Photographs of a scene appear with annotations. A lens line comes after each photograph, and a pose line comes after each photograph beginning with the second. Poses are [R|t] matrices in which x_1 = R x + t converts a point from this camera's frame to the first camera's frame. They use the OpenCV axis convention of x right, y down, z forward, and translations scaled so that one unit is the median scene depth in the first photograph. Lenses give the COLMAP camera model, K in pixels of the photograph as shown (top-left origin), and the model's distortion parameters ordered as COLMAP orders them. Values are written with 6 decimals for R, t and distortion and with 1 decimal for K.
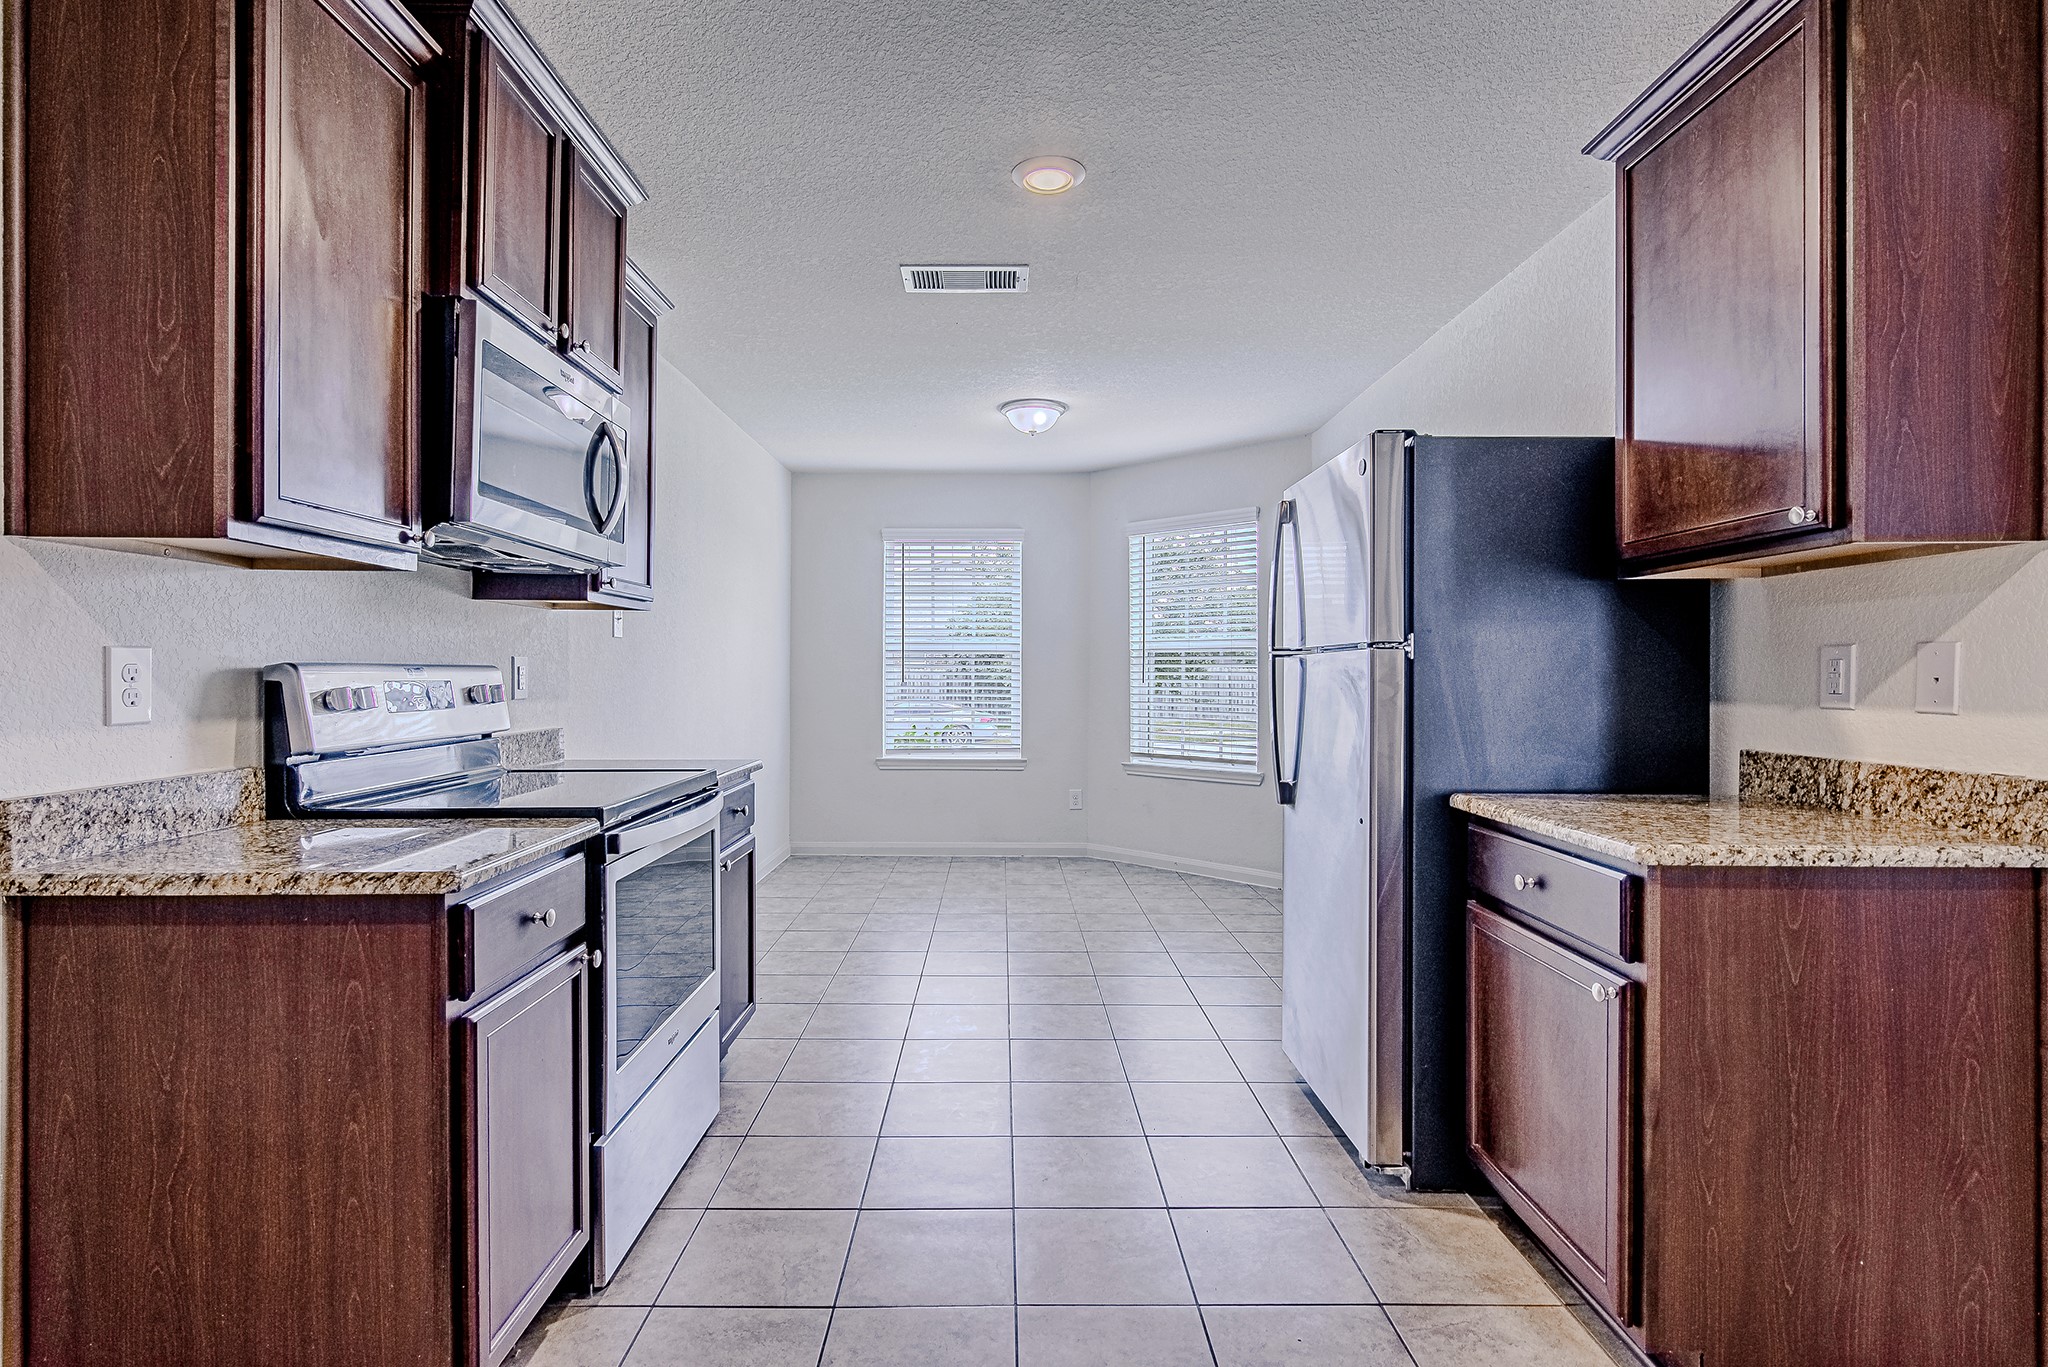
lens RADIAL K [[989.7, 0, 1011.7], [0, 989.7, 677.1], [0, 0, 1]] dist [0.003079, -0.000271]
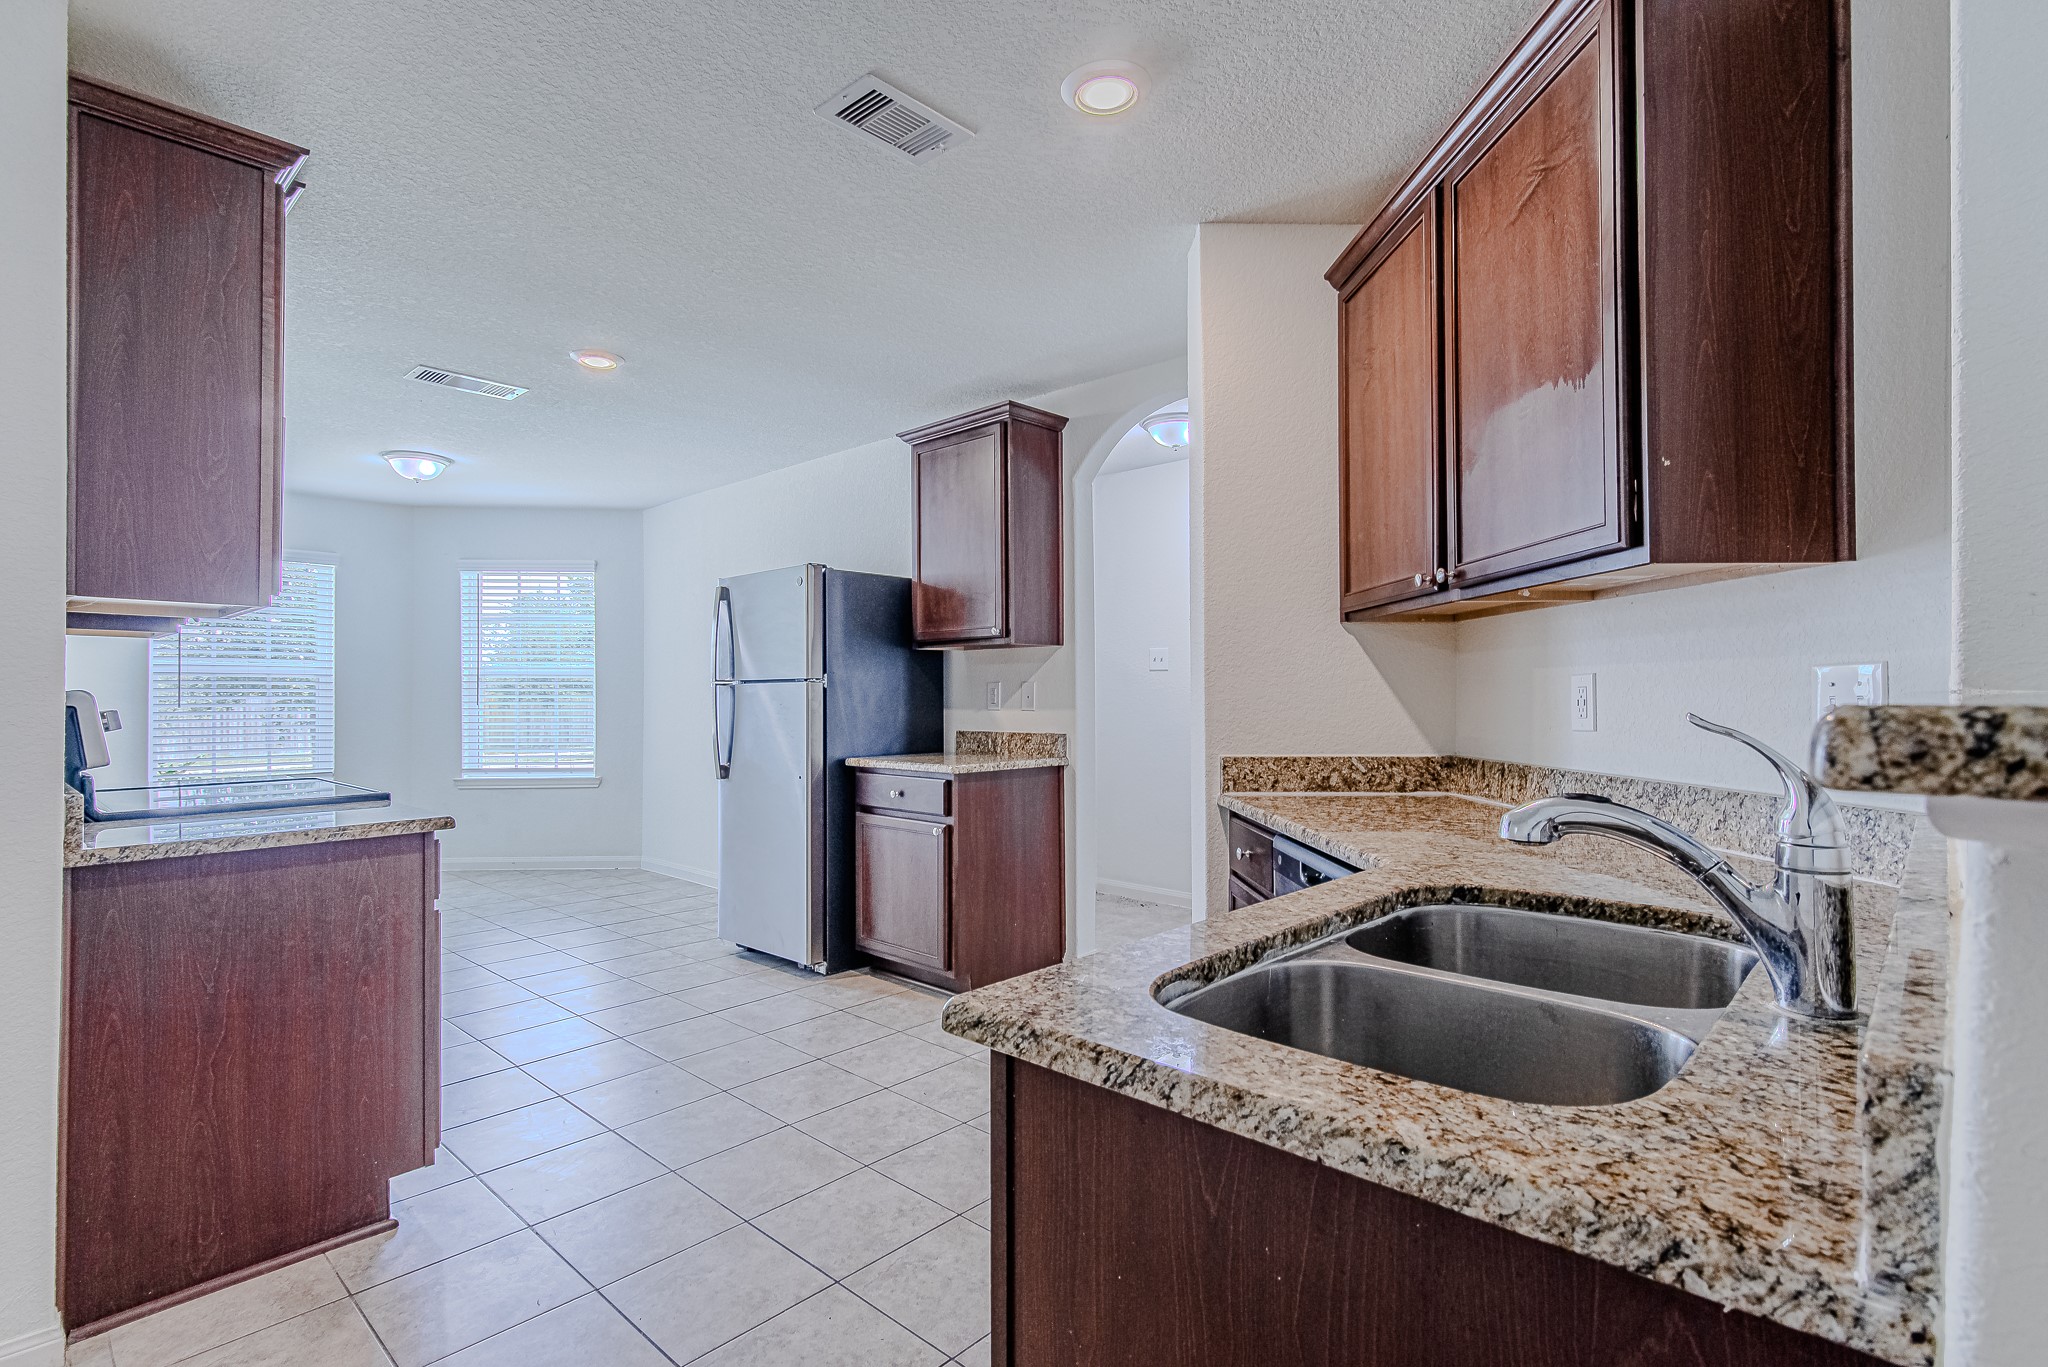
lens RADIAL K [[989.7, 0, 1011.7], [0, 989.7, 677.1], [0, 0, 1]] dist [0.003079, -0.000271]
pose [[0.681758, 0.009386, 0.731518, -0.713529], [0.006976, 0.999789, -0.019330, 0.000278], [-0.731545, 0.018282, 0.681548, -0.519342]]
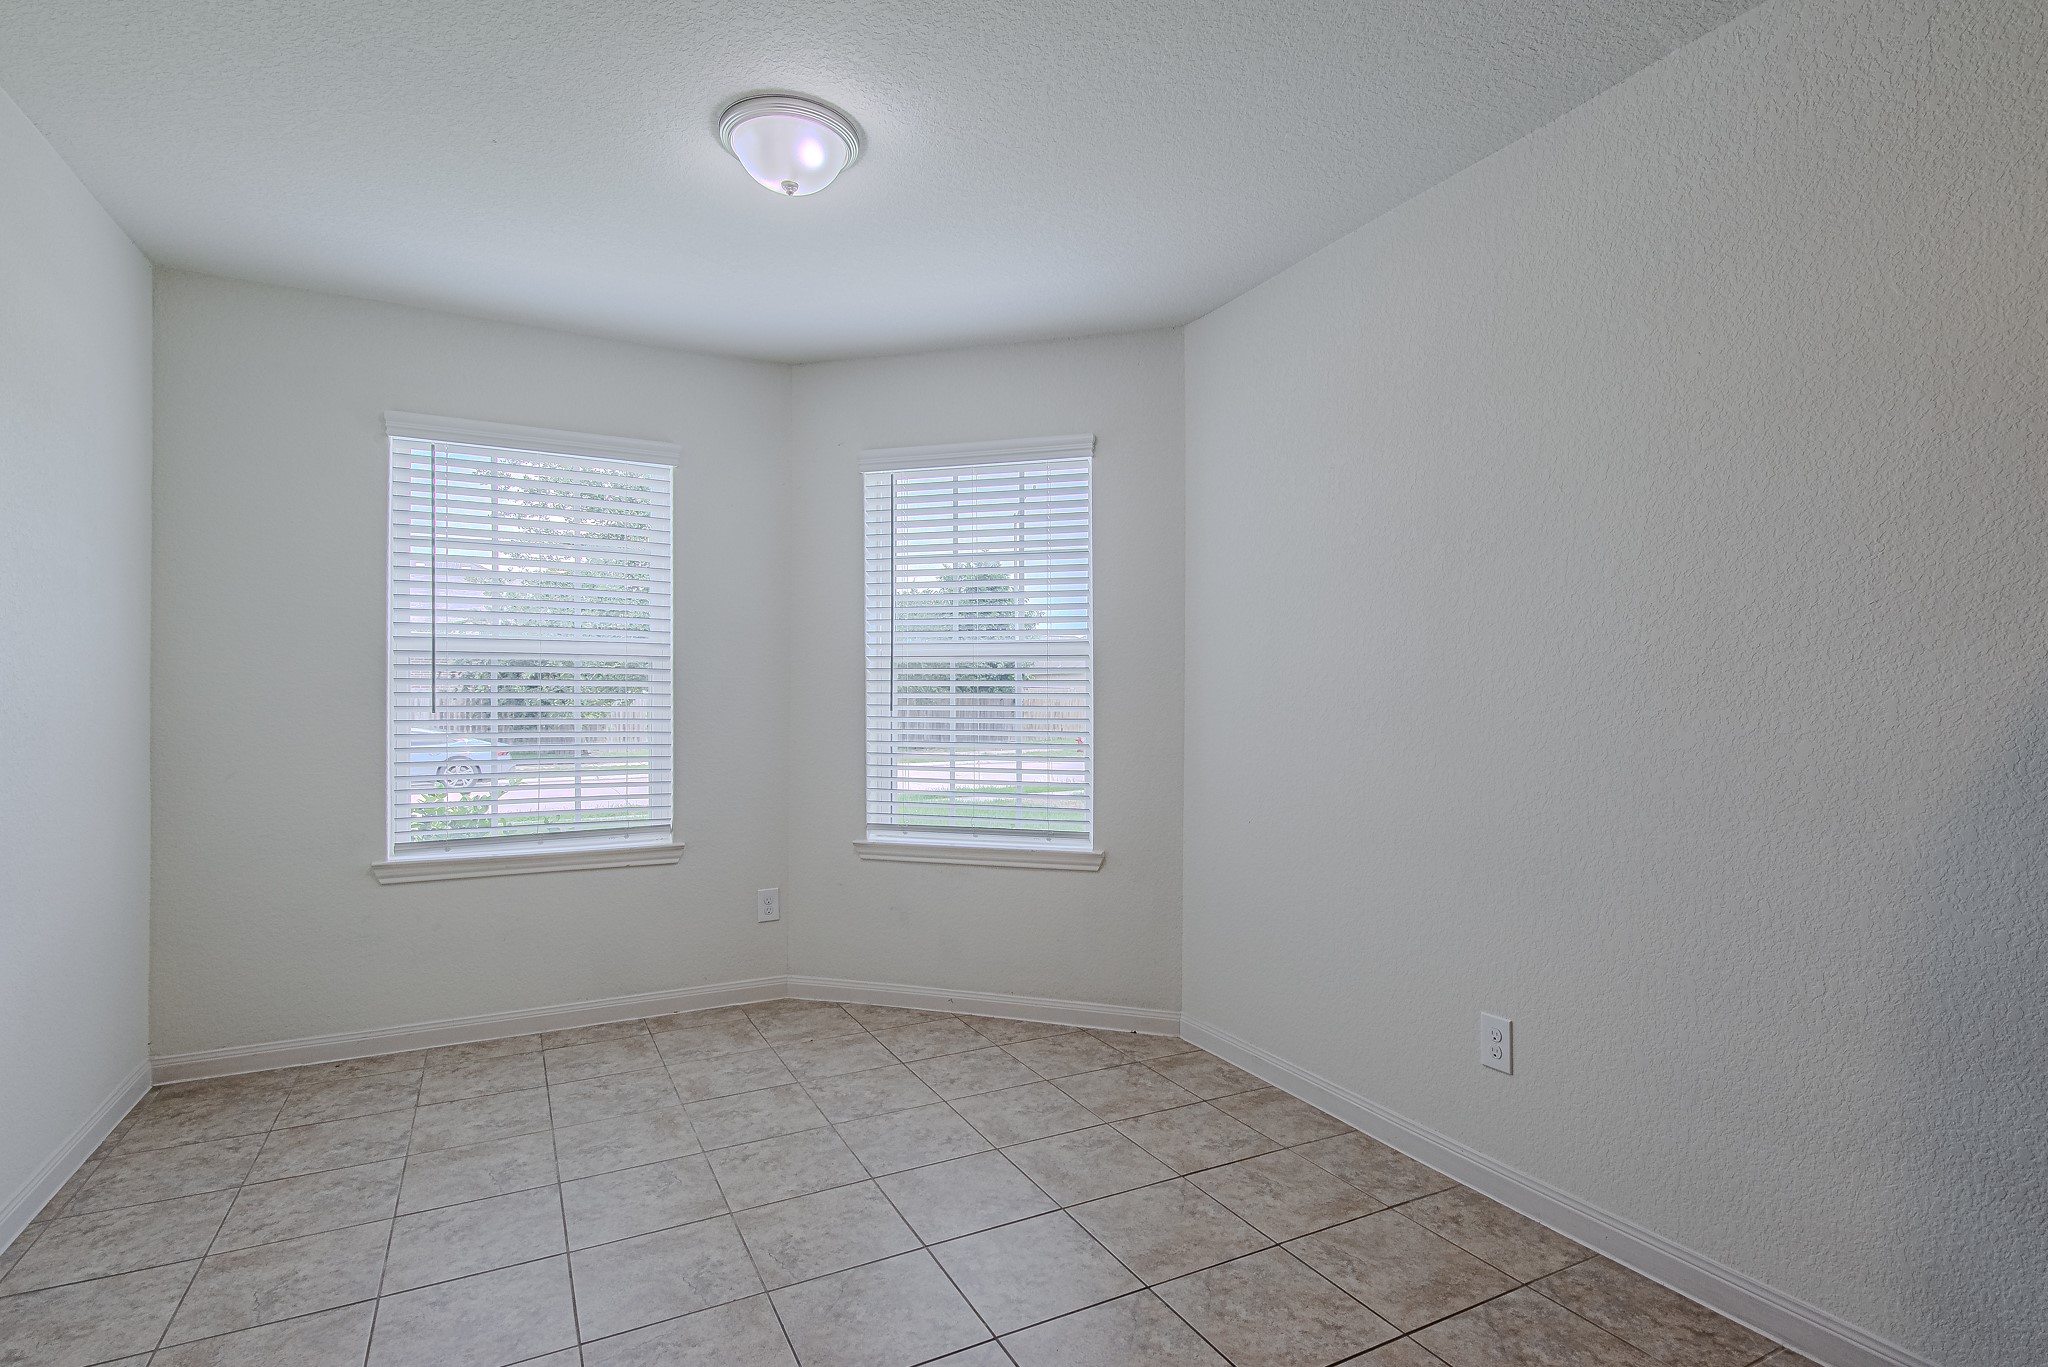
lens RADIAL K [[982.7, 0, 1024.3], [0, 982.7, 698.8], [0, 0, 1]] dist [0.002267, -0.000087]
pose [[0.887222, -0.001642, 0.461340, -0.200051], [0.001039, 0.999998, 0.001561, -0.006590], [-0.461342, -0.000906, 0.887222, 1.096975]]
